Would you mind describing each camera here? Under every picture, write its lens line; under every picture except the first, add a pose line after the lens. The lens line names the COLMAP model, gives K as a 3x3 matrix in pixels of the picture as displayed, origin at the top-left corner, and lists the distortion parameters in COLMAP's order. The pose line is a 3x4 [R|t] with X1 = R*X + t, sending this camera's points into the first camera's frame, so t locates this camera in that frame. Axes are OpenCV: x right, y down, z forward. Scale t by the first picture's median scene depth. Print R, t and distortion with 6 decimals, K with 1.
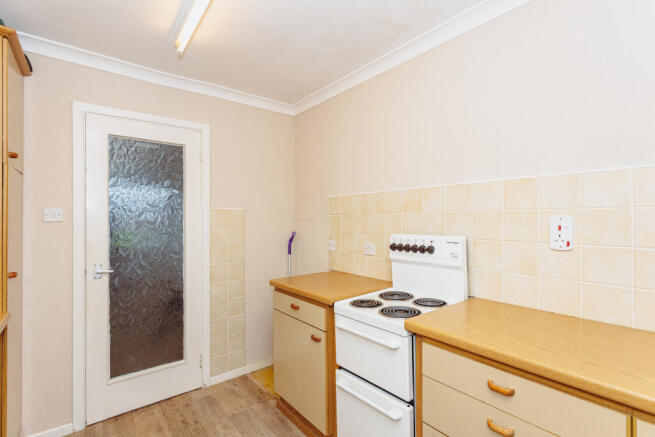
lens RADIAL K [[312.9, 0, 328.1], [0, 312.9, 217.7], [0, 0, 1]] dist [0.003069, 0.000048]
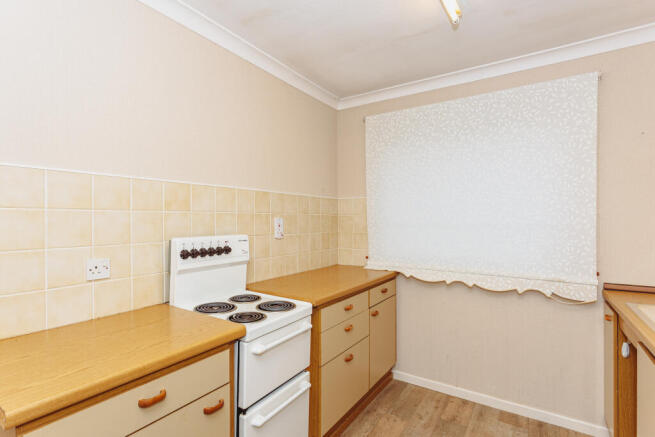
lens RADIAL K [[312.9, 0, 327.9], [0, 312.9, 221.8], [0, 0, 1]] dist [0.003069, 0.000048]
pose [[-0.311167, -0.001787, 0.950354, -0.726811], [-0.009209, 0.999957, -0.001135, 0.010206], [-0.950311, -0.009104, -0.311170, 1.007967]]
